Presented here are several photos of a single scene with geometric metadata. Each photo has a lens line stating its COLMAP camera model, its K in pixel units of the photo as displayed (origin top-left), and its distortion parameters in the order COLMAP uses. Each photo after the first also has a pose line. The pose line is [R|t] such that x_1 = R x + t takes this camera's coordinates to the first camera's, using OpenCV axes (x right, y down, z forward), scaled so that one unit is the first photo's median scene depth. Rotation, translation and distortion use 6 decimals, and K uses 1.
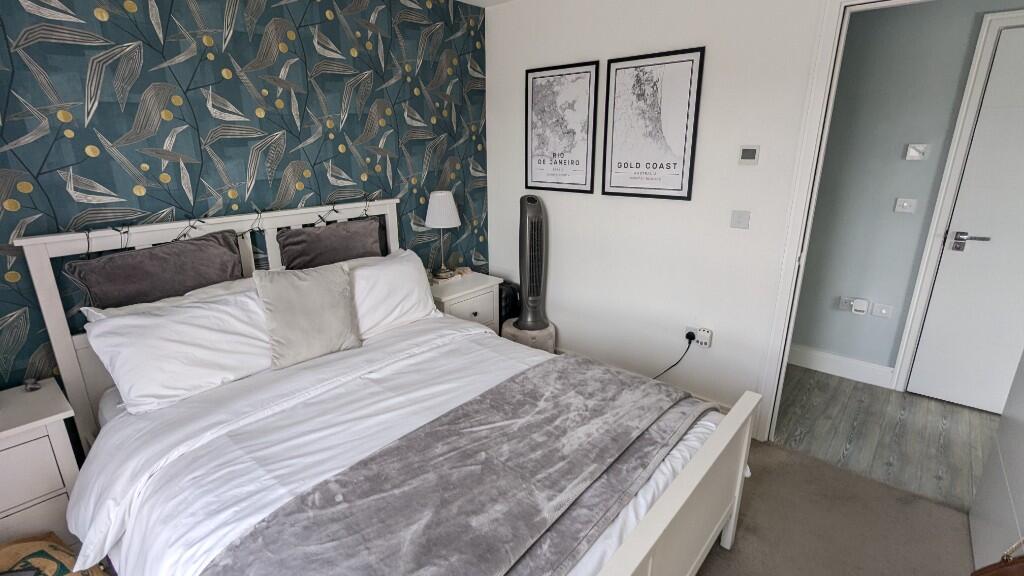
lens RADIAL K [[483.9, 0, 503.6], [0, 483.9, 271.5], [0, 0, 1]] dist [0.005827, 0.000029]
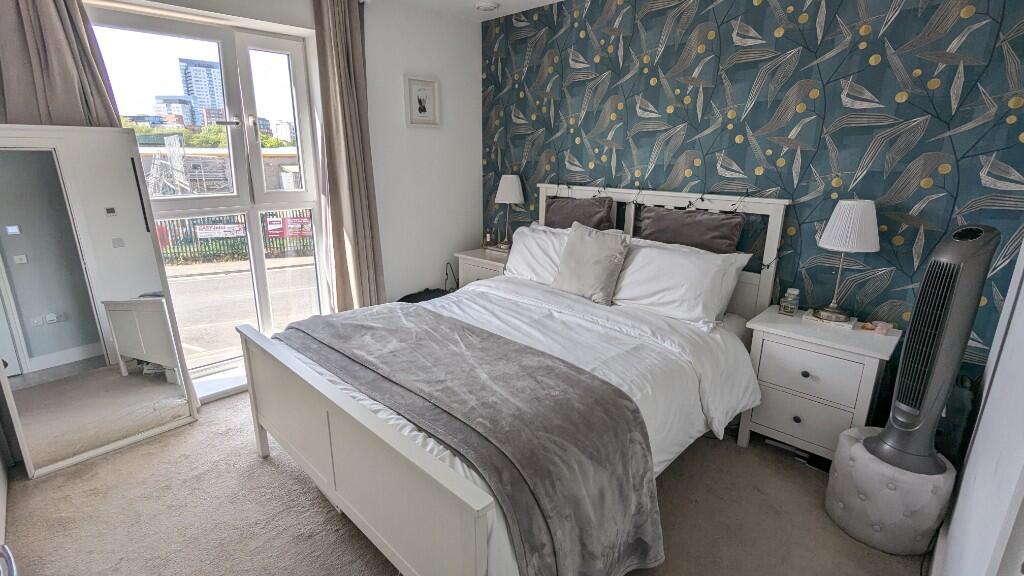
lens RADIAL K [[483.9, 0, 516.1], [0, 483.9, 287.5], [0, 0, 1]] dist [0.005827, 0.000029]
pose [[-0.037957, 0.297500, -0.953967, 0.844055], [-0.246015, 0.922489, 0.297472, -0.189084], [0.968523, 0.245981, 0.038175, 0.717119]]
